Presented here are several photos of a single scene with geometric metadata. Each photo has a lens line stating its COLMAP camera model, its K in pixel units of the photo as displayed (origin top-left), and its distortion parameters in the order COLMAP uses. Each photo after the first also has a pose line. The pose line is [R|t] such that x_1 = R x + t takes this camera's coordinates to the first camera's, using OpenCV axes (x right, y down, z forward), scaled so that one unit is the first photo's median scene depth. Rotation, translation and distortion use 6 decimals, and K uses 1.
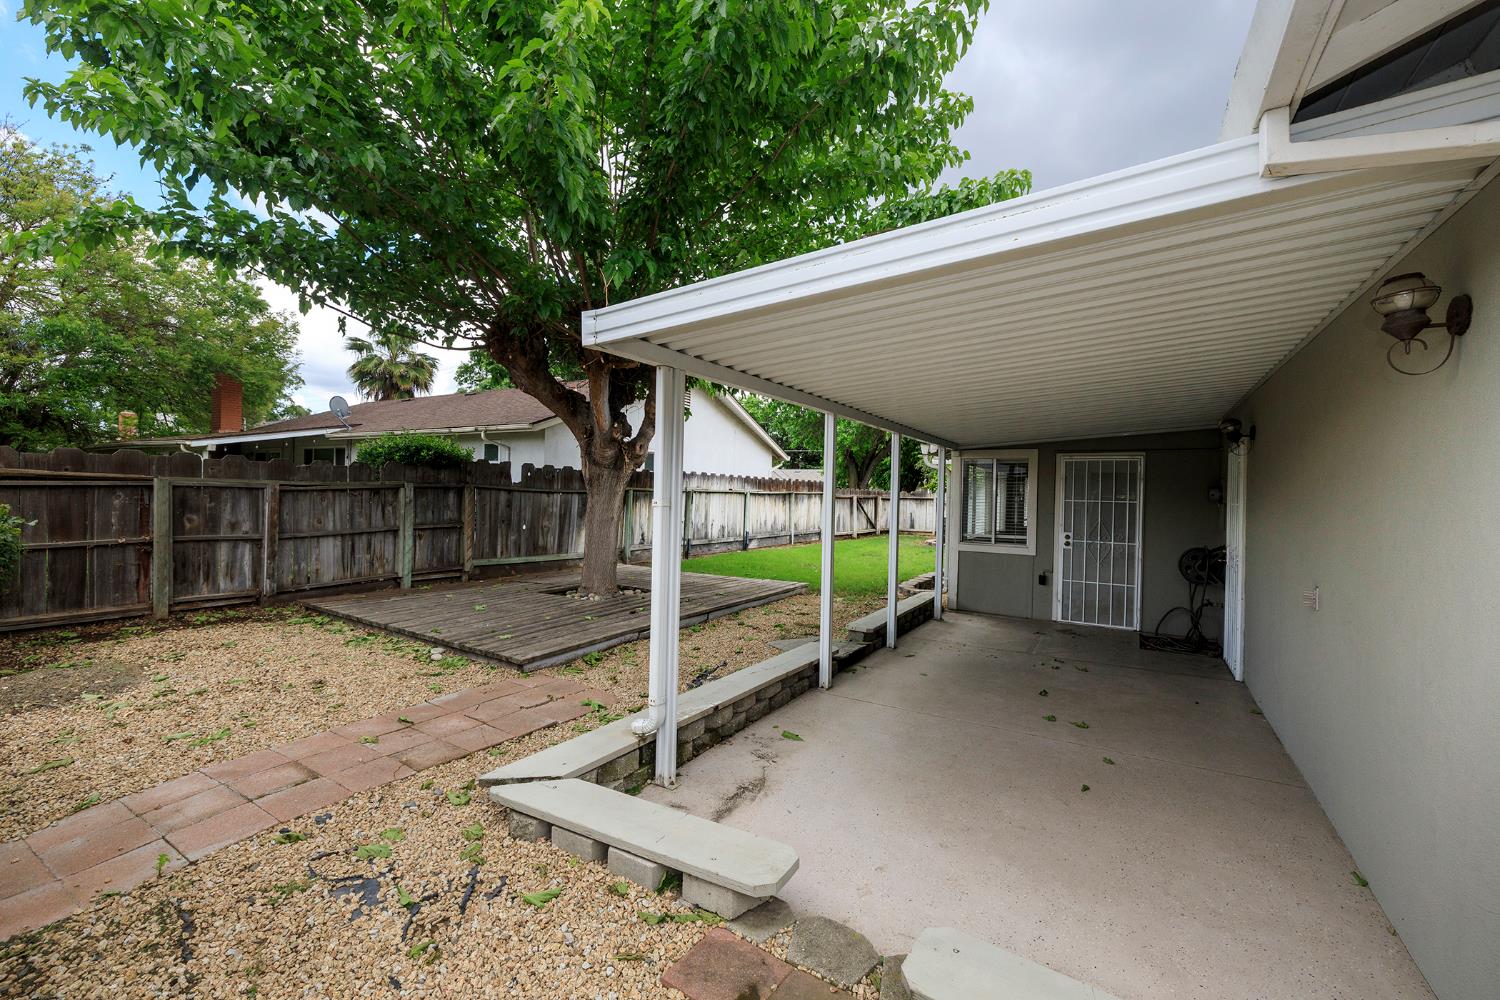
lens RADIAL K [[625.7, 0, 750.9], [0, 625.7, 489.6], [0, 0, 1]] dist [-0.003176, -0.000063]
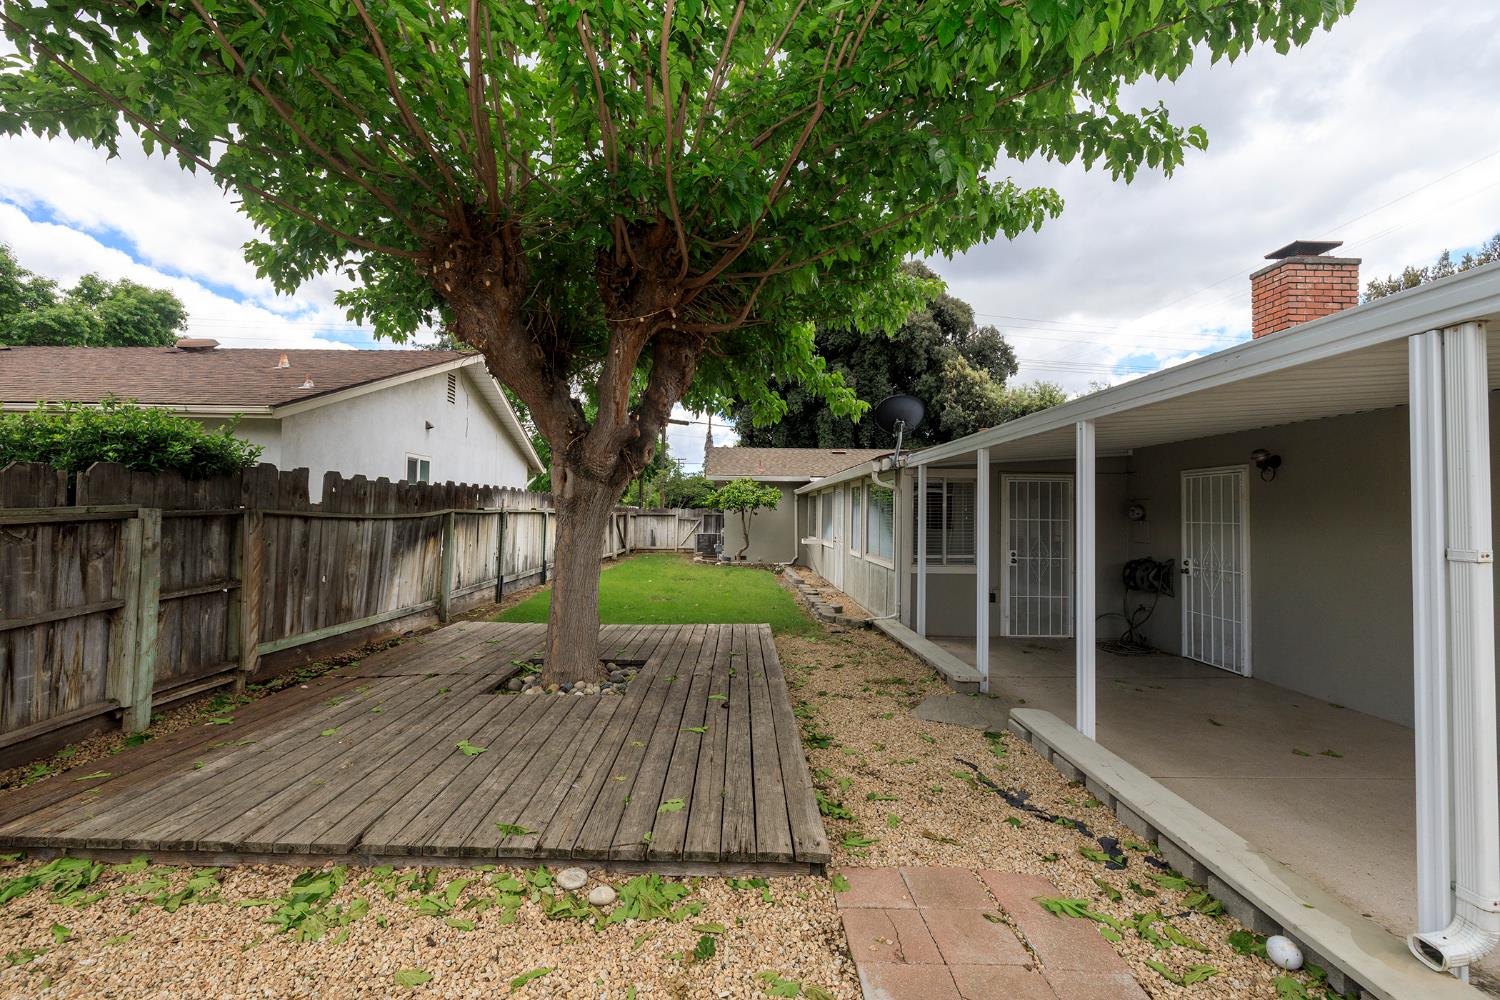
lens RADIAL K [[623.1, 0, 741.2], [0, 623.1, 492.6], [0, 0, 1]] dist [-0.001947, 0.000220]
pose [[0.848926, 0.003109, 0.528502, -0.348883], [0.006189, 0.999856, -0.015824, -0.010483], [-0.528475, 0.016704, 0.848784, 0.295029]]
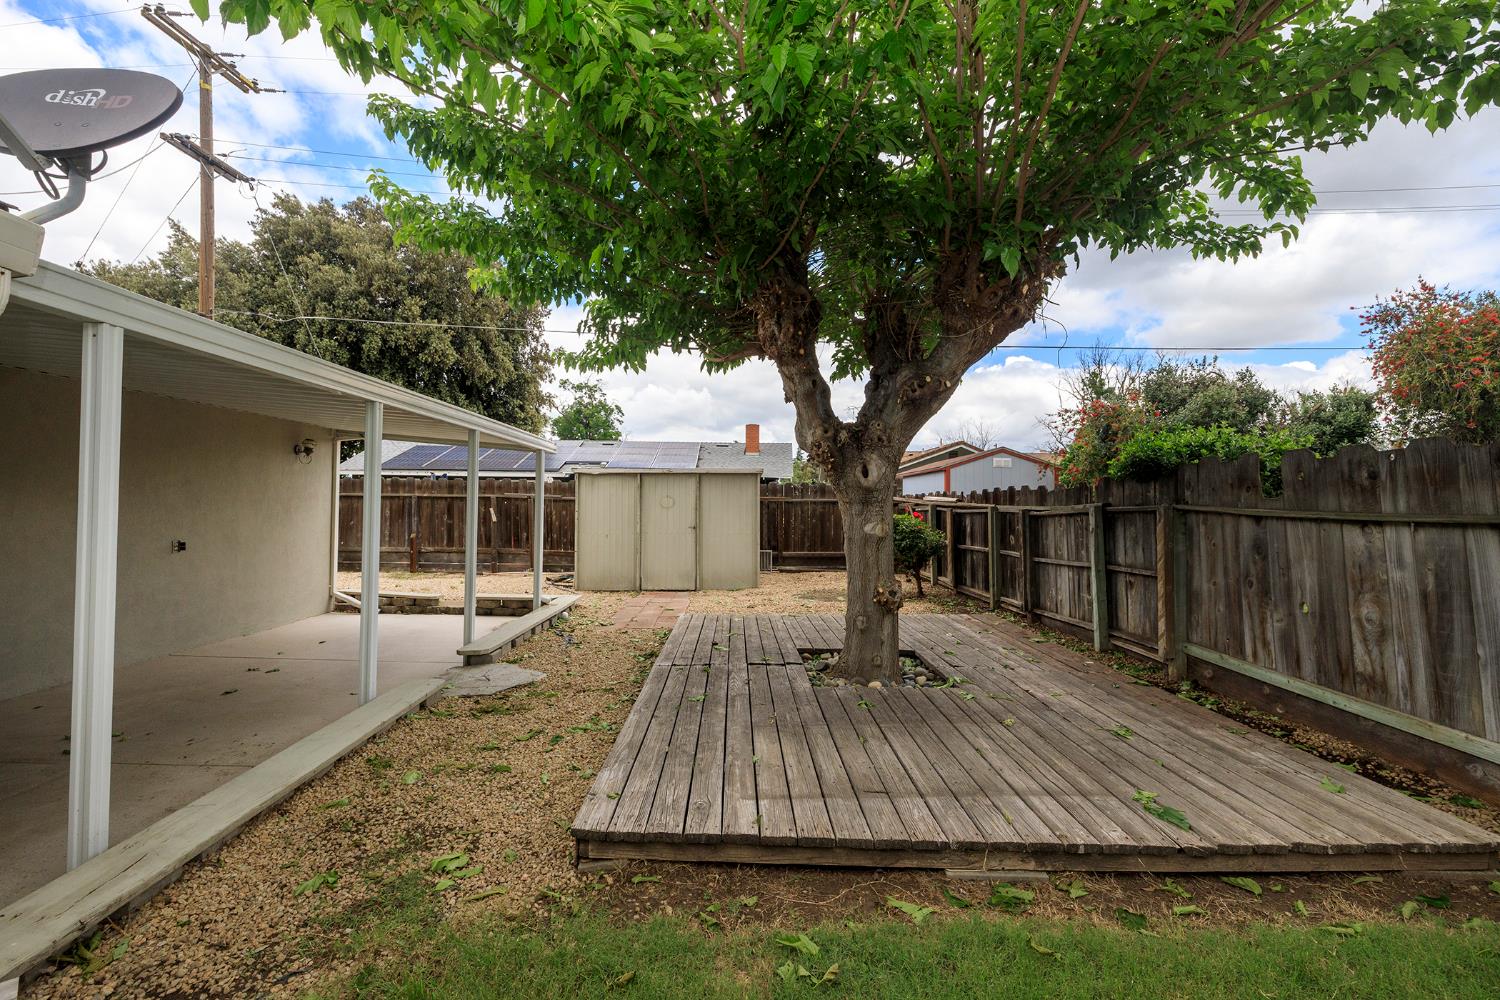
lens RADIAL K [[623.1, 0, 741.2], [0, 623.1, 492.6], [0, 0, 1]] dist [-0.001947, 0.000220]
pose [[-0.849486, -0.035127, -0.526441, 0.165103], [-0.016752, 0.999074, -0.039632, 0.007940], [0.527346, -0.024848, -0.849287, 1.185419]]
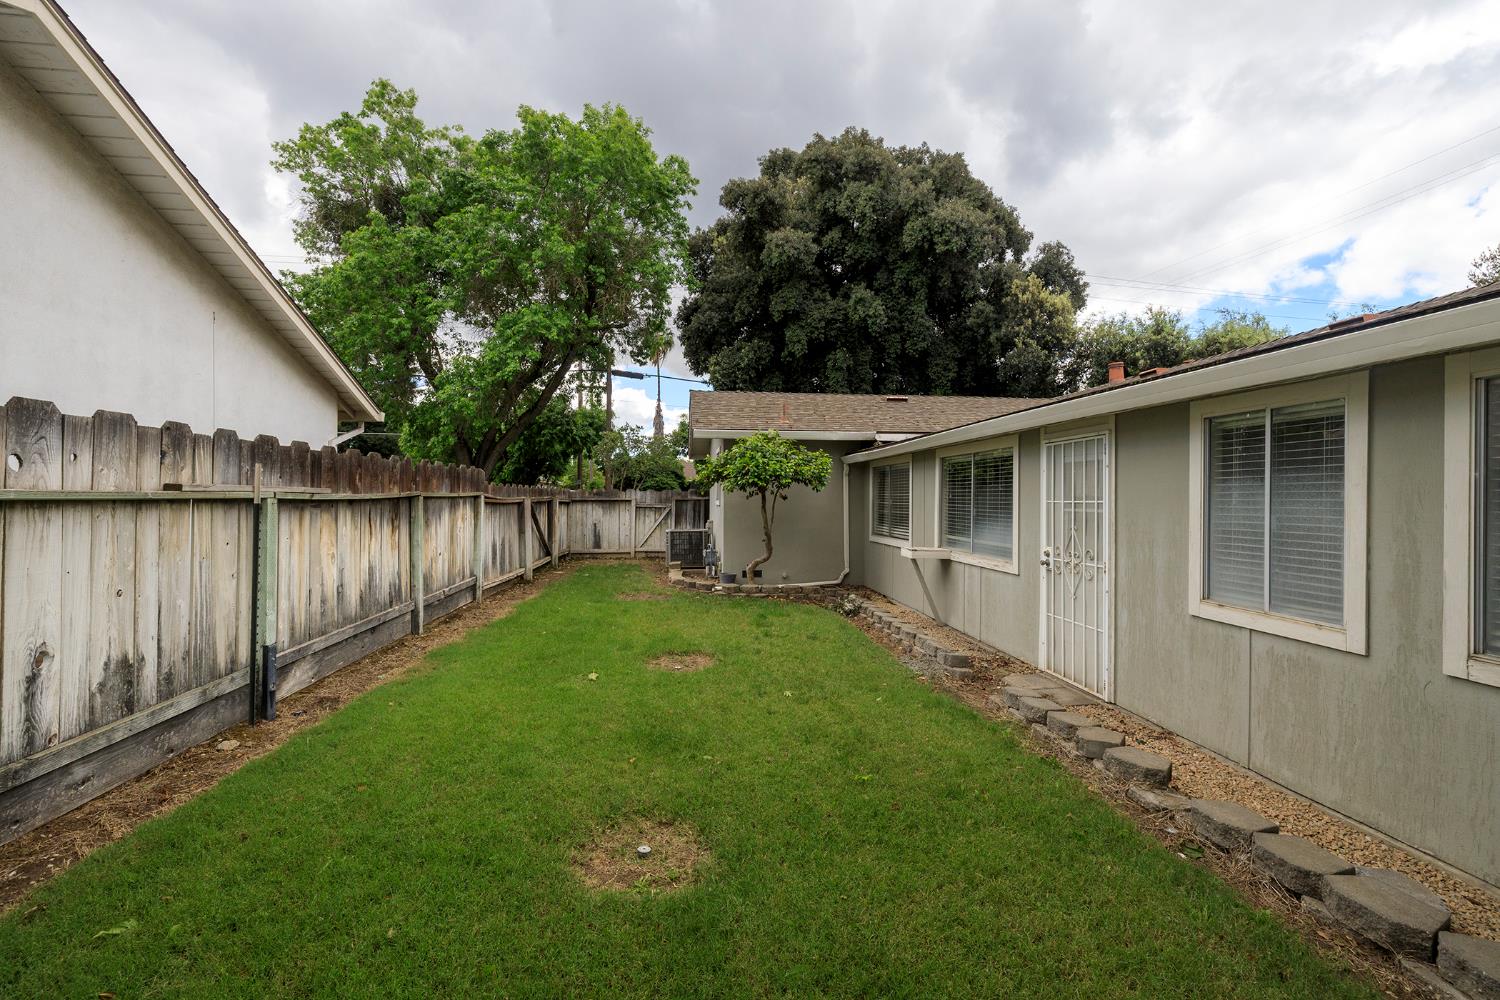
lens RADIAL K [[623.1, 0, 741.2], [0, 623.1, 492.6], [0, 0, 1]] dist [-0.001947, 0.000220]
pose [[0.798194, -0.016311, 0.602180, -0.005931], [0.011451, 0.999864, 0.011904, 0.001934], [-0.602292, -0.002606, 0.798272, 1.076648]]
